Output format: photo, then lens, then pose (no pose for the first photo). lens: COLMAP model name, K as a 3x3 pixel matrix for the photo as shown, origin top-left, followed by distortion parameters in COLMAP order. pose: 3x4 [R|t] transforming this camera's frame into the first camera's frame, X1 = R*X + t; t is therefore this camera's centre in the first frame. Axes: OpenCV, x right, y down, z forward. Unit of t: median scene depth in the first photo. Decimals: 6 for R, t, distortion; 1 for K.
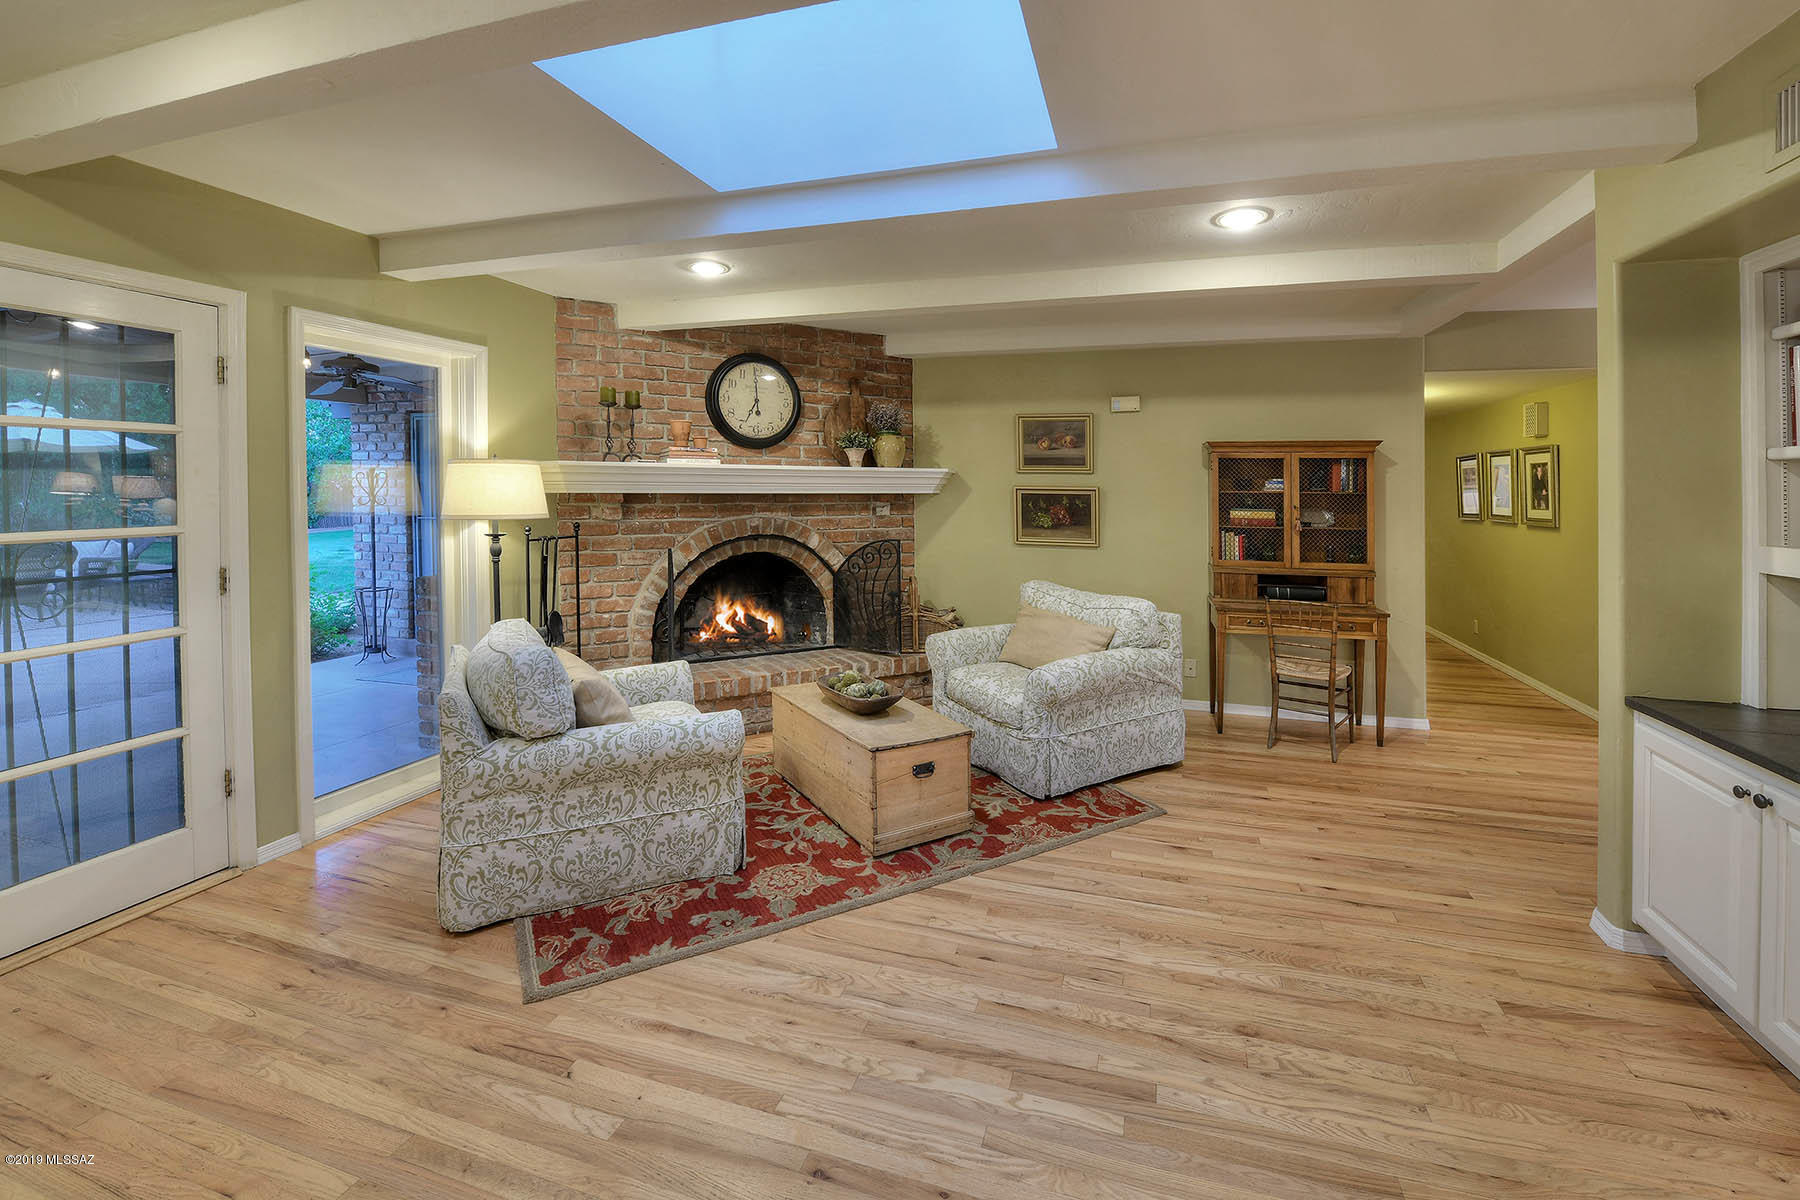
lens RADIAL K [[776.7, 0, 899.4], [0, 776.7, 463.5], [0, 0, 1]] dist [-0.012423, -0.000532]
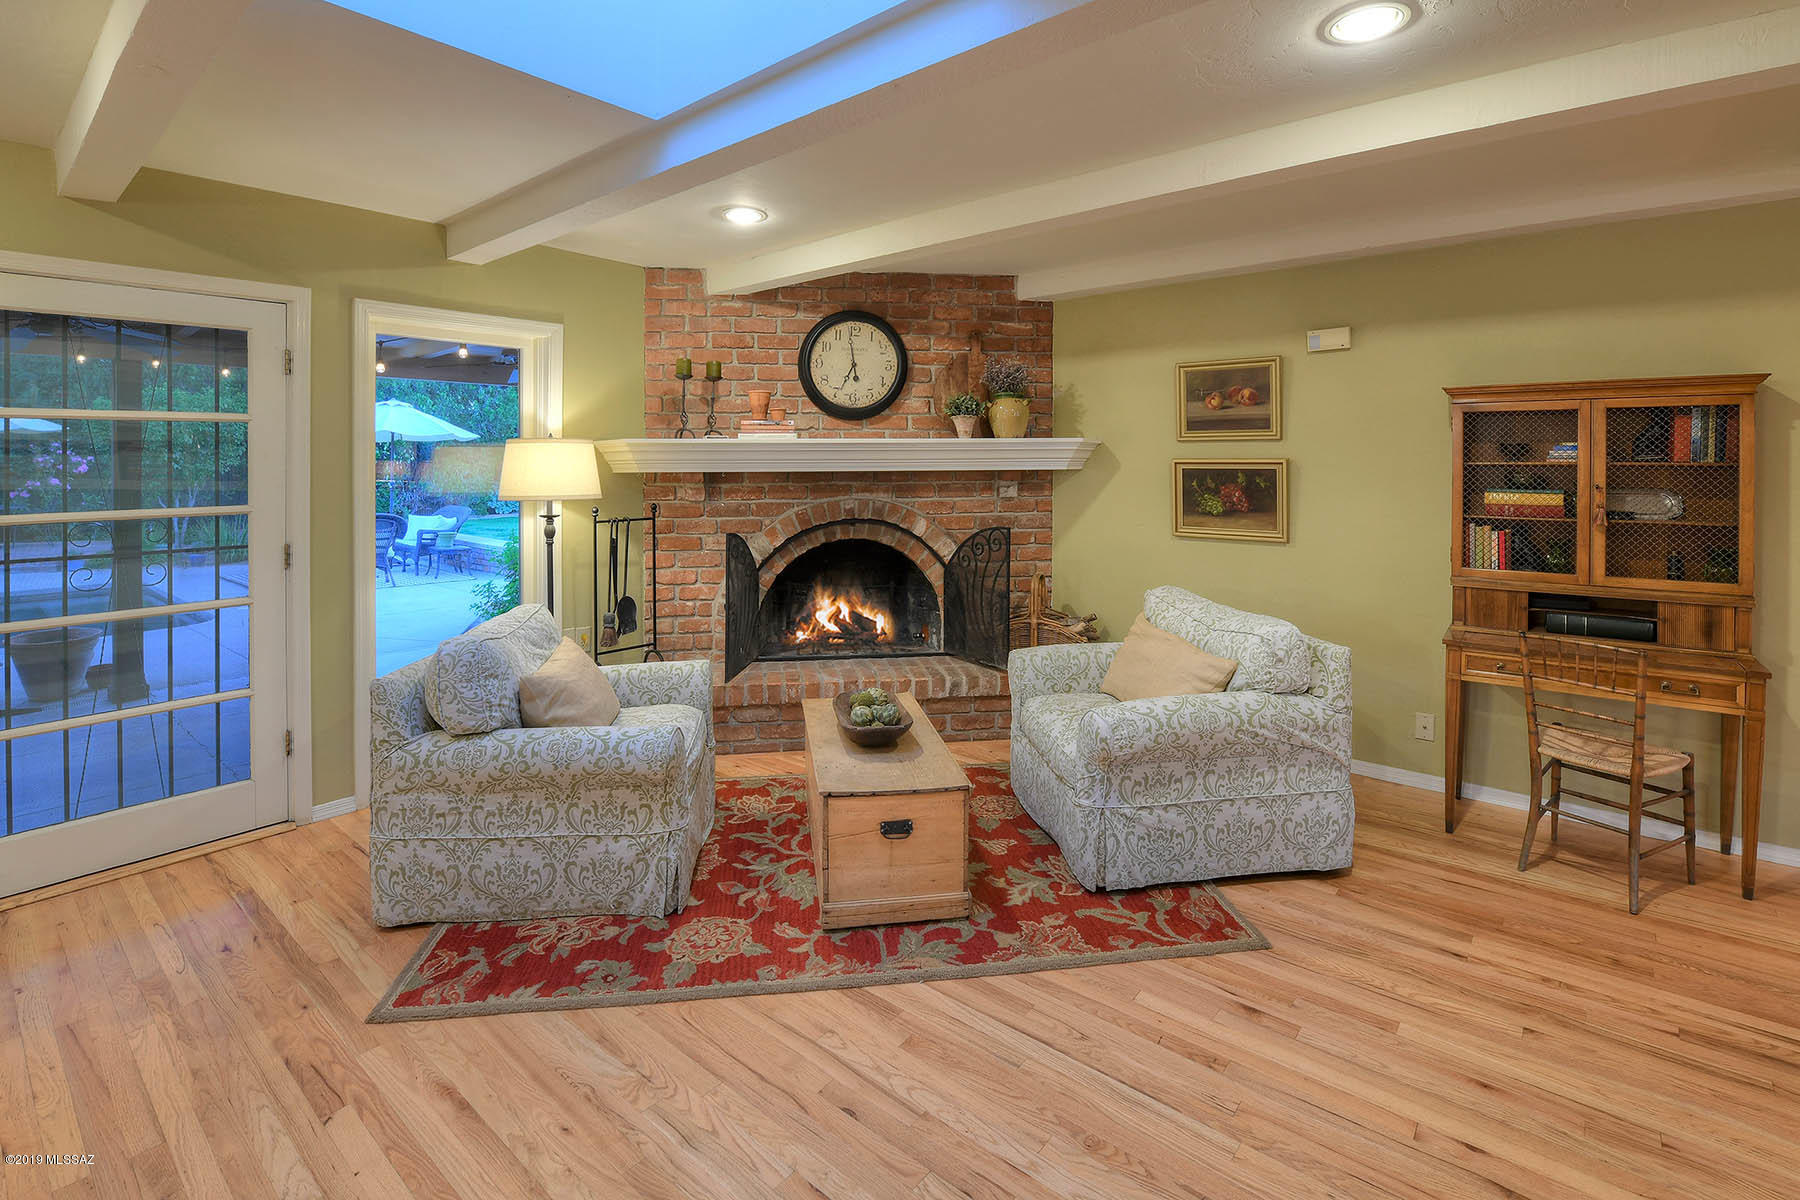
lens RADIAL K [[848.0, 0, 875.6], [0, 848.0, 453.6], [0, 0, 1]] dist [-0.009662, -0.000773]
pose [[0.921494, -0.015913, -0.388066, 0.262807], [0.022699, 0.999659, 0.012910, 0.008649], [0.387728, -0.020705, 0.921541, 0.171878]]
